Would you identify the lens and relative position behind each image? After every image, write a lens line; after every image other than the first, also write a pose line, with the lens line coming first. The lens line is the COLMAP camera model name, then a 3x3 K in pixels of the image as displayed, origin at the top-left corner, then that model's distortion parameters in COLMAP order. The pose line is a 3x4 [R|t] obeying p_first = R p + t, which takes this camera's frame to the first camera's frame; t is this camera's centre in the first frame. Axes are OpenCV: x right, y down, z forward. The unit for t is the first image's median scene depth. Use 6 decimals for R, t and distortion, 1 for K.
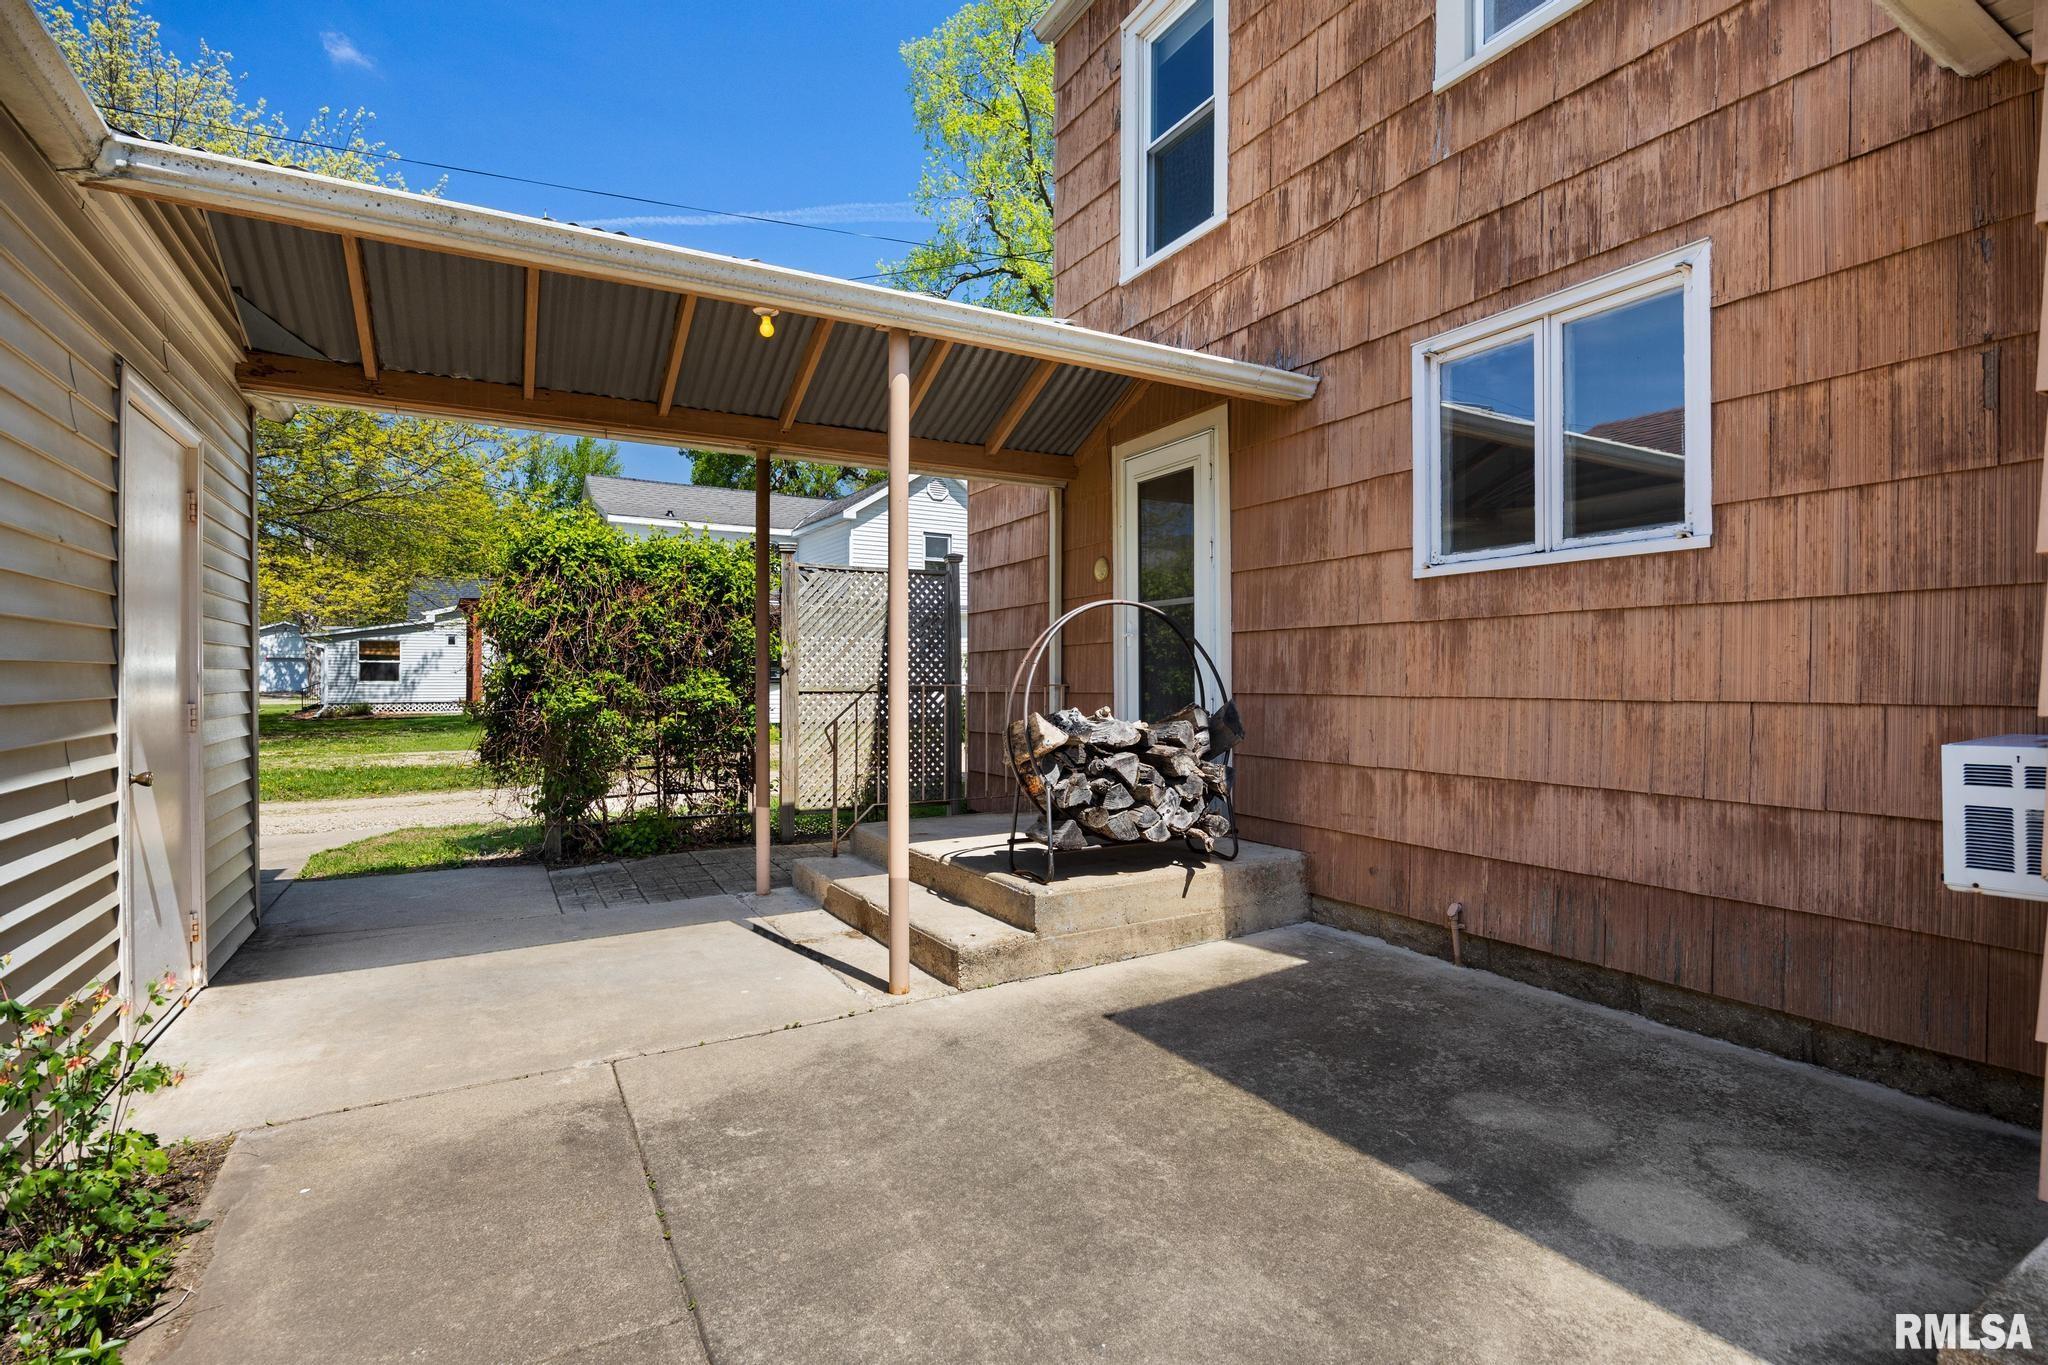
lens RADIAL K [[965.7, 0, 1032.1], [0, 965.7, 689.9], [0, 0, 1]] dist [-0.022443, 0.000199]
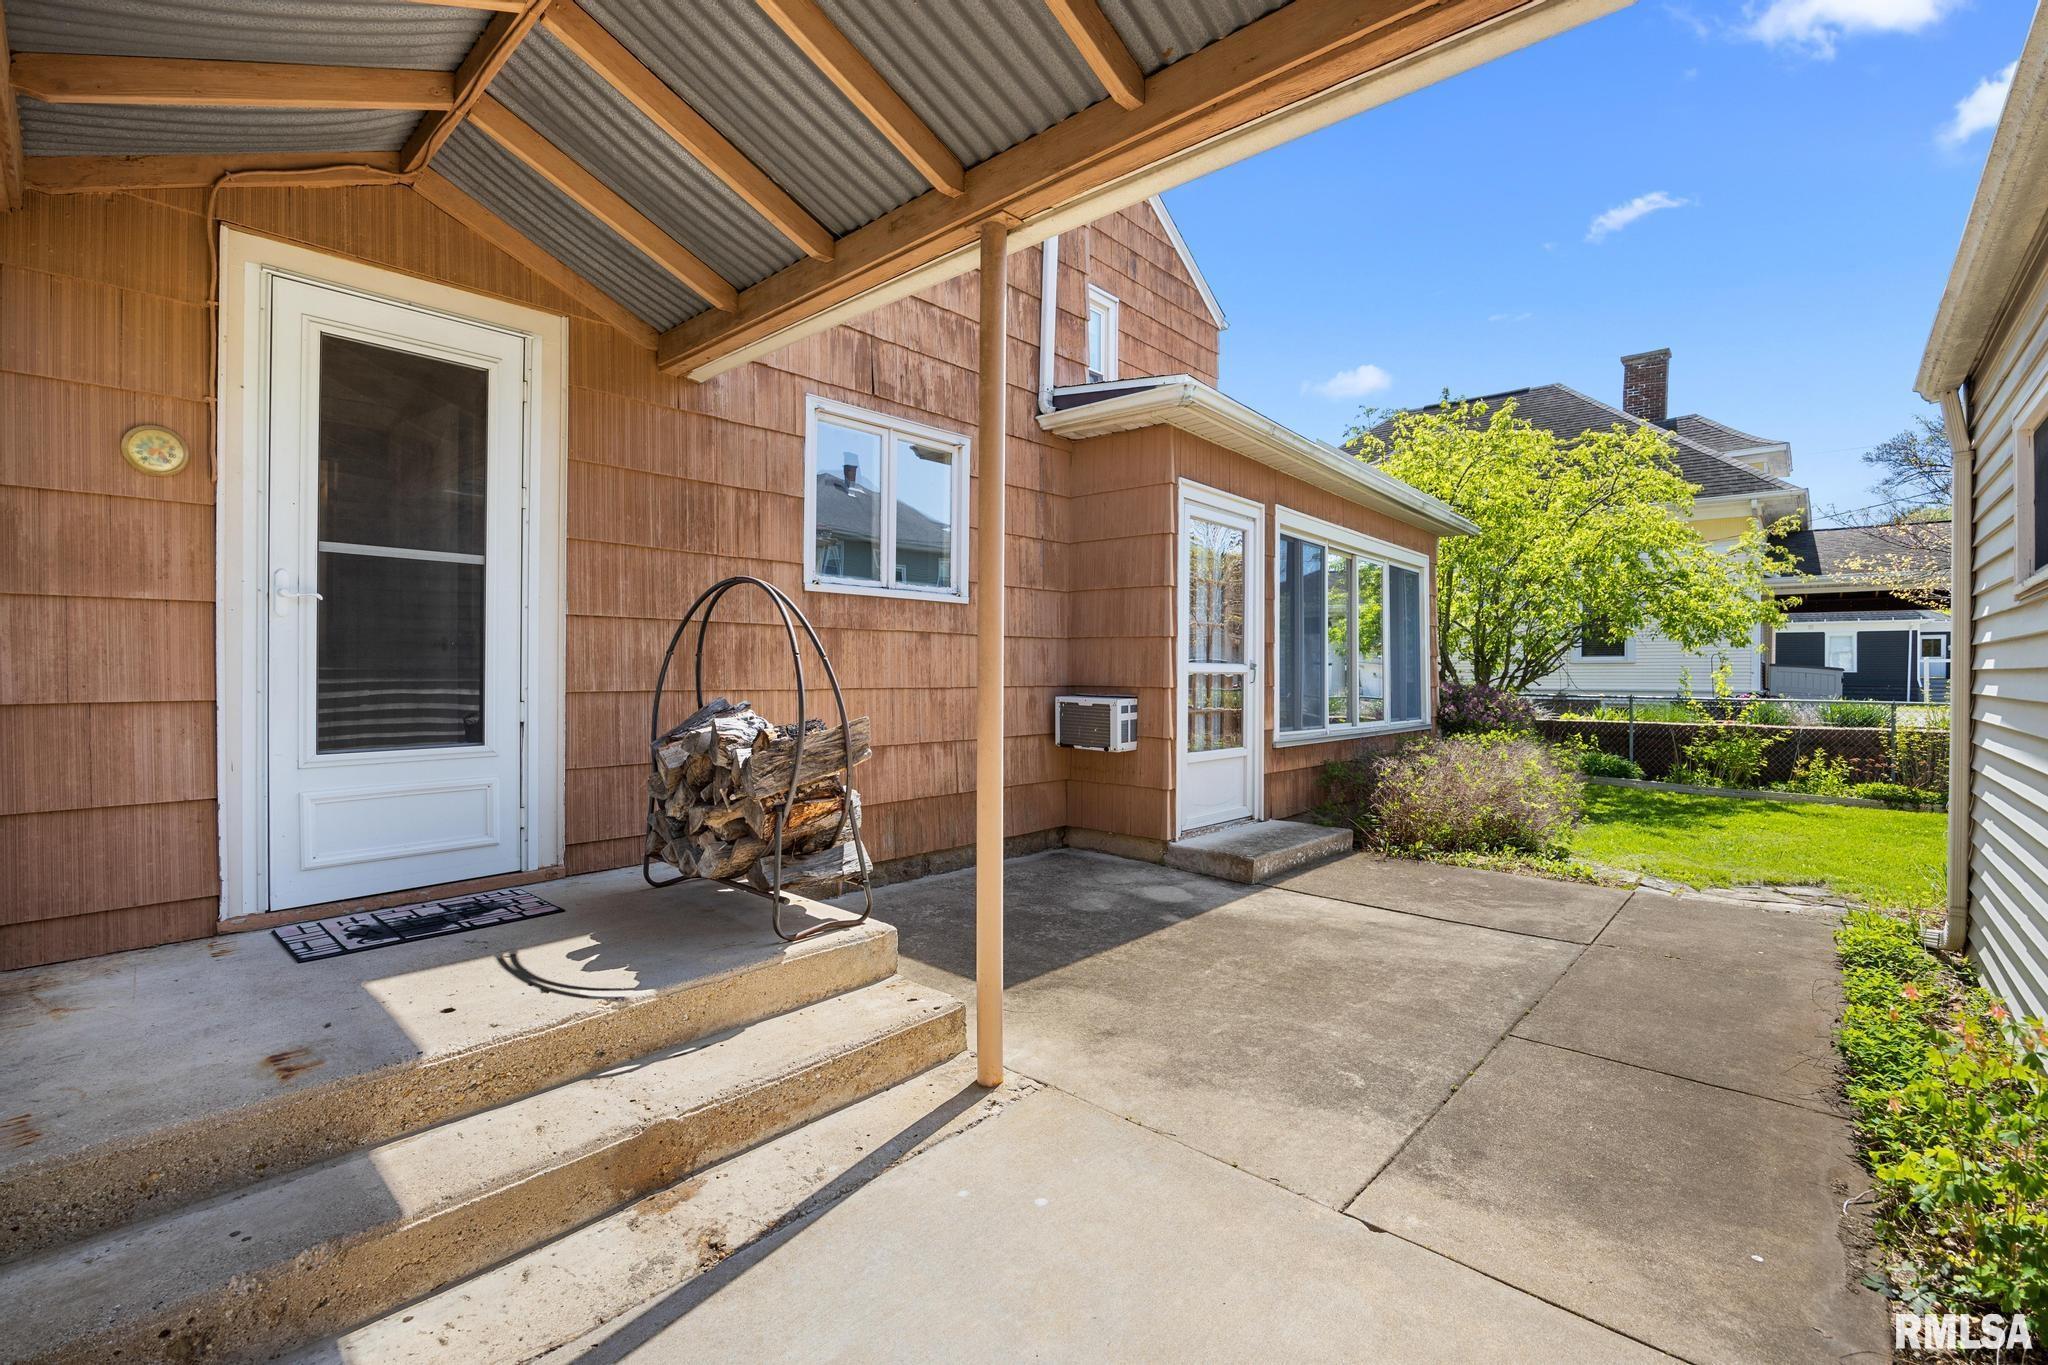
lens RADIAL K [[907.5, 0, 1052.1], [0, 907.5, 684.7], [0, 0, 1]] dist [-0.003470, -0.000006]
pose [[-0.335513, -0.015196, 0.941913, -0.833061], [0.004503, 0.999833, 0.017735, -0.019037], [-0.942025, 0.010192, -0.335388, 1.186114]]
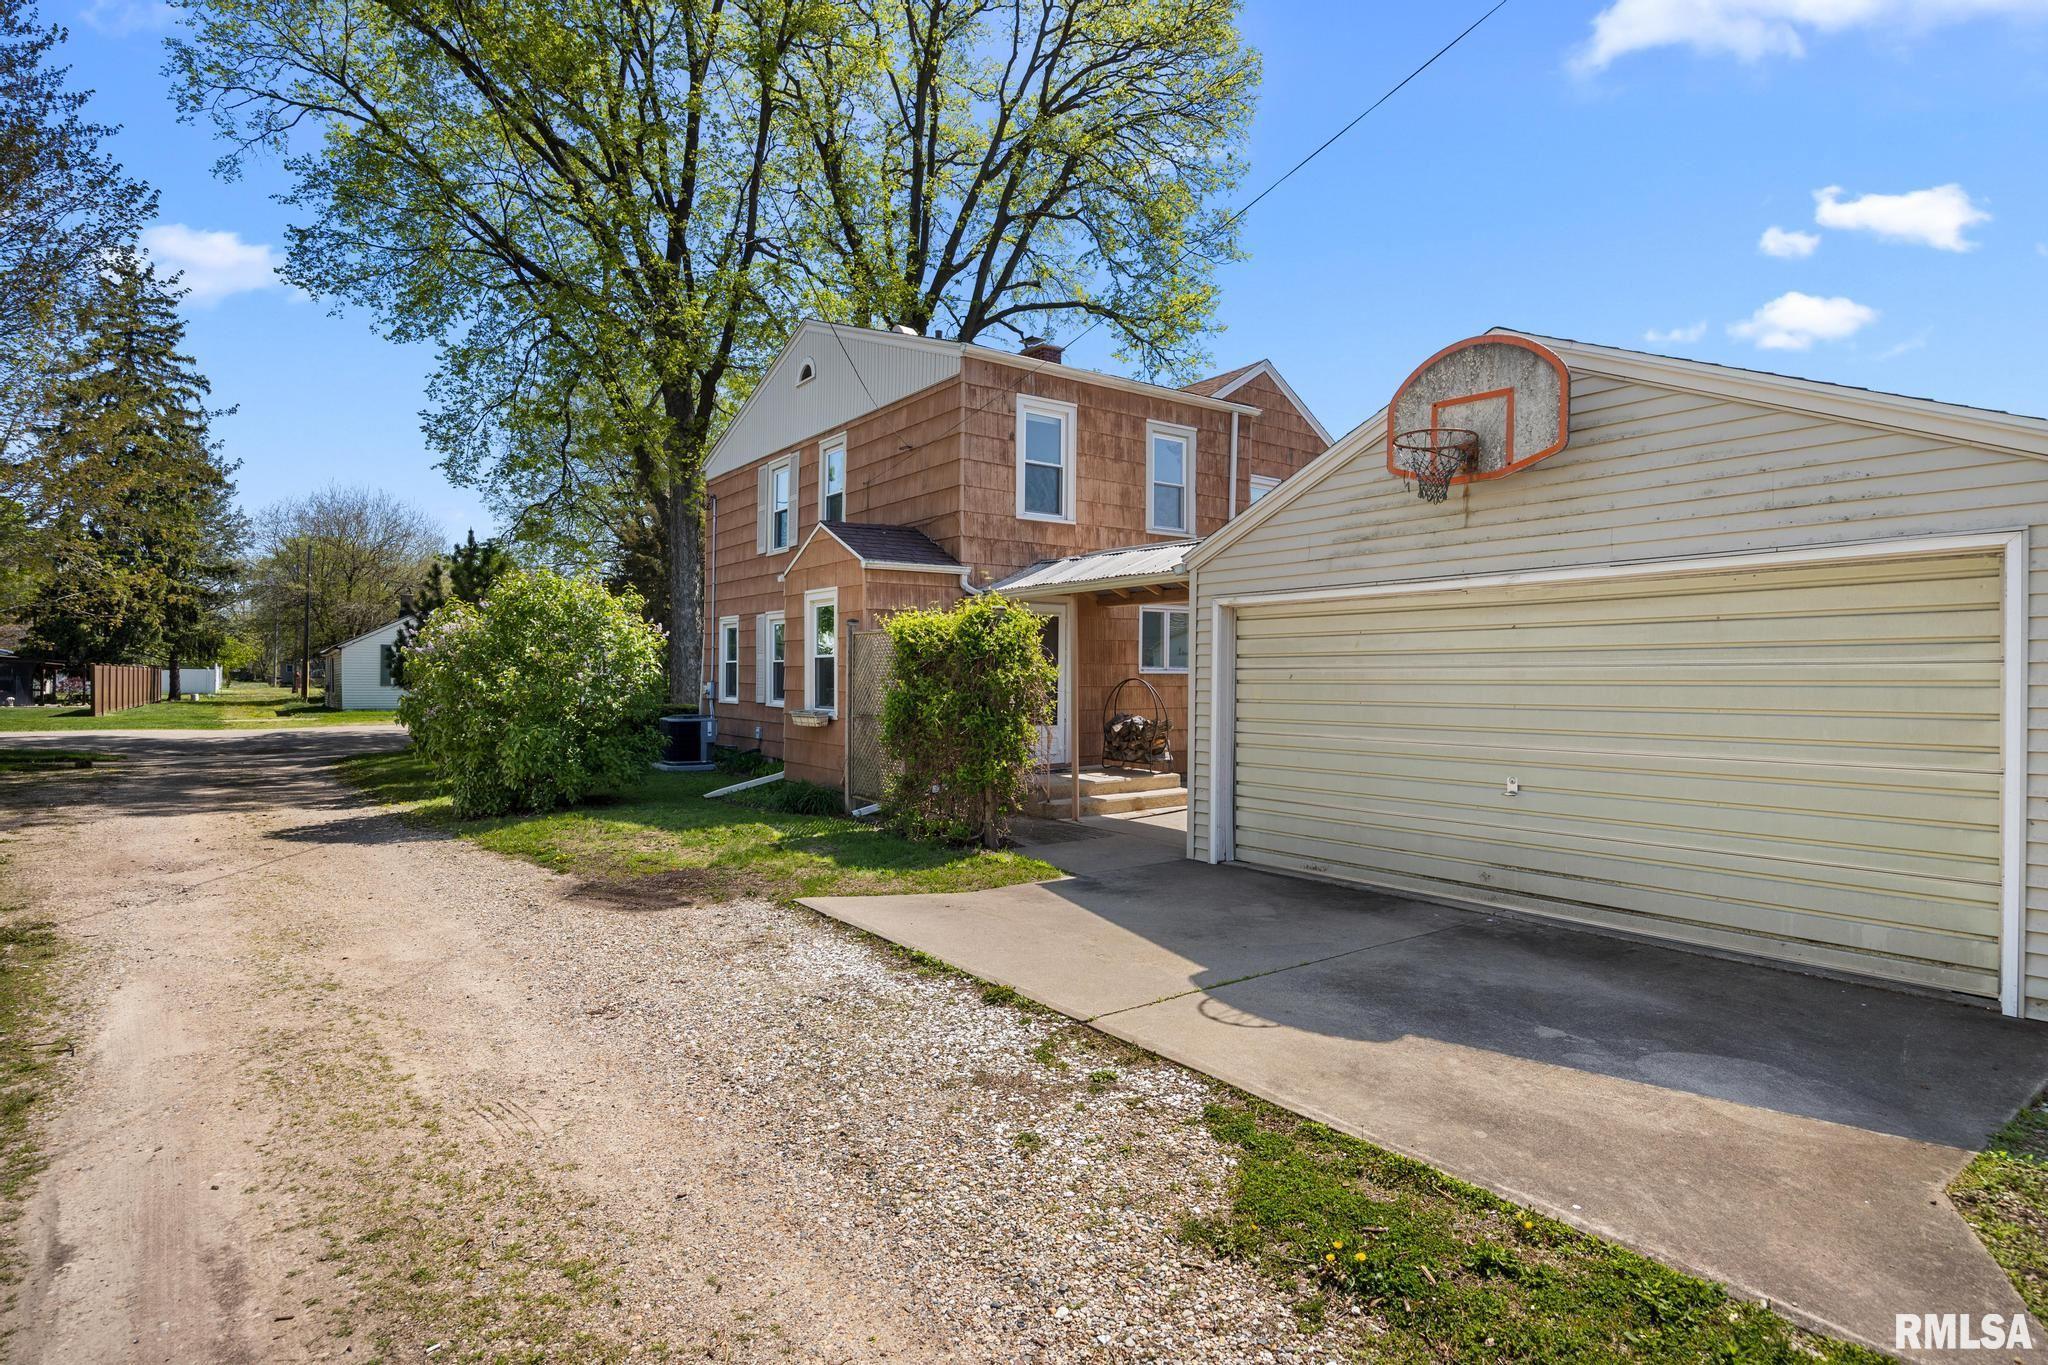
lens RADIAL K [[1090.9, 0, 1073.0], [0, 1090.9, 685.5], [0, 0, 1]] dist [-0.011433, 0.000900]
pose [[-0.130572, -0.003214, 0.991434, -3.607950], [0.007008, 0.999967, 0.004165, -0.104593], [-0.991414, 0.007491, -0.130545, 1.877638]]
